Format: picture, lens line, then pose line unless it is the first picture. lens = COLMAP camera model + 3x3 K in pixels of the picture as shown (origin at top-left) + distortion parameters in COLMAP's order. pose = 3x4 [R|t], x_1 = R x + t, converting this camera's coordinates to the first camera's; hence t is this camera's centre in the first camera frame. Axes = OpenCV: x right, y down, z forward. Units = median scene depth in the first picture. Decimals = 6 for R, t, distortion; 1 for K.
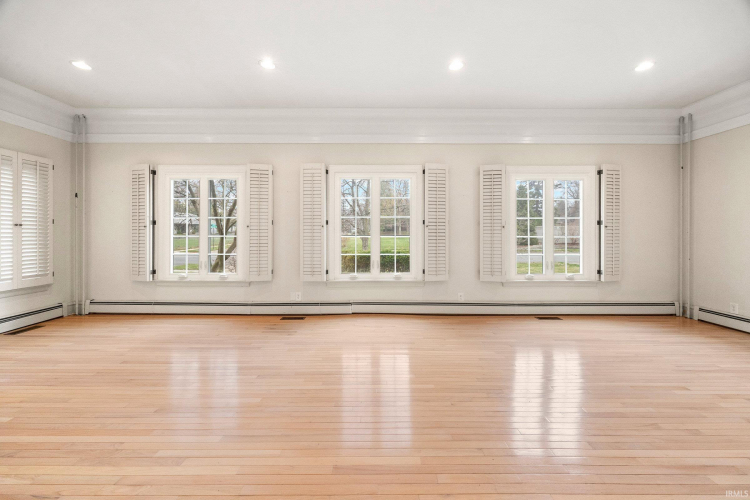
lens RADIAL K [[290.5, 0, 379.0], [0, 290.5, 237.8], [0, 0, 1]] dist [-0.013026, -0.000101]
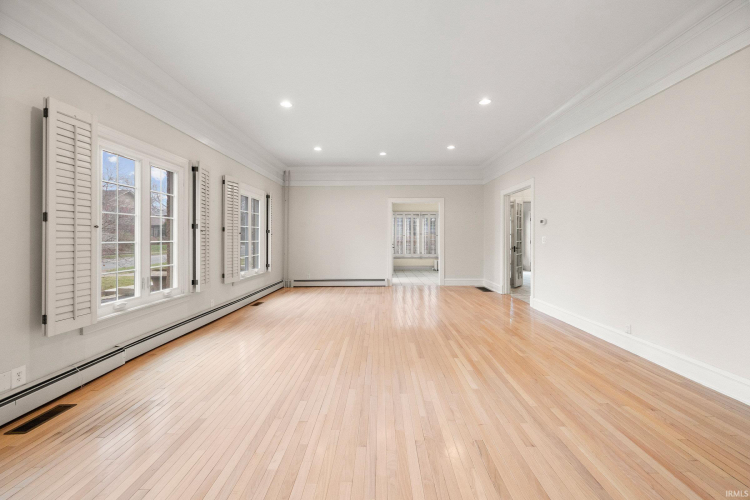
lens RADIAL K [[308.1, 0, 373.2], [0, 308.1, 237.3], [0, 0, 1]] dist [0.024127, -0.000100]
pose [[0.022370, 0.007634, 0.999721, -0.882736], [-0.003714, 0.999965, -0.007553, -0.014018], [-0.999743, -0.003544, 0.022398, 0.485418]]
